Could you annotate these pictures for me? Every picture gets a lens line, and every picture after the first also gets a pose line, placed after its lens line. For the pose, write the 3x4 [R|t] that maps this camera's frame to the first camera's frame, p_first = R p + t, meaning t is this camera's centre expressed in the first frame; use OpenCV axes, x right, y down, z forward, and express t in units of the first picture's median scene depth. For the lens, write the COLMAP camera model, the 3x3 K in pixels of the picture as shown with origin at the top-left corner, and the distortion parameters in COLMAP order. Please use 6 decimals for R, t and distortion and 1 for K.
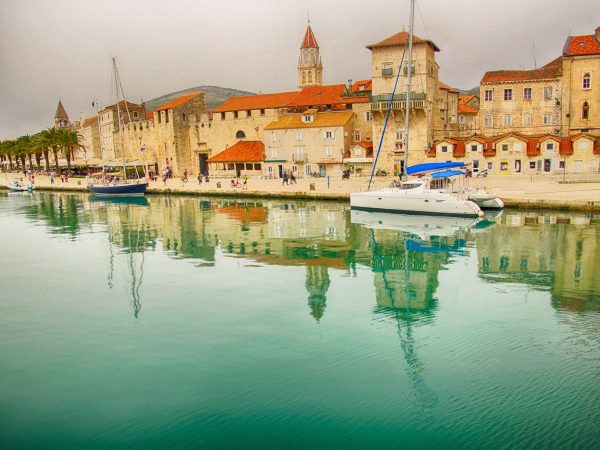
lens RADIAL K [[582.2, 0, 300.0], [0, 582.2, 225.0], [0, 0, 1]] dist [-0.060342, 0.017118]
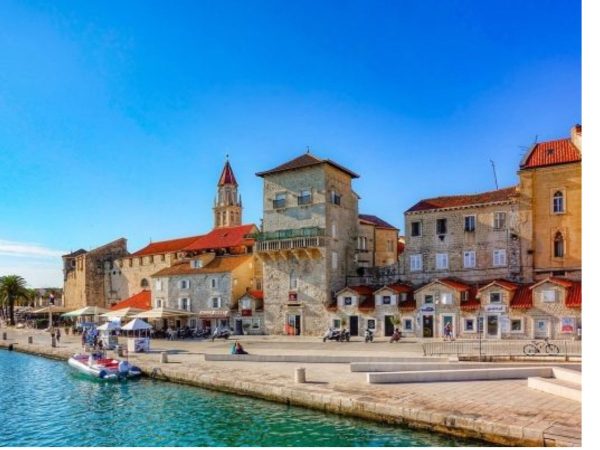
lens RADIAL K [[582.2, 0, 300.0], [0, 582.2, 225.0], [0, 0, 1]] dist [-0.060342, 0.017118]
pose [[0.925481, -0.040179, -0.376658, 0.472957], [-0.053692, 0.970404, -0.235442, -0.044803], [0.374971, 0.238121, 0.895933, 0.269629]]
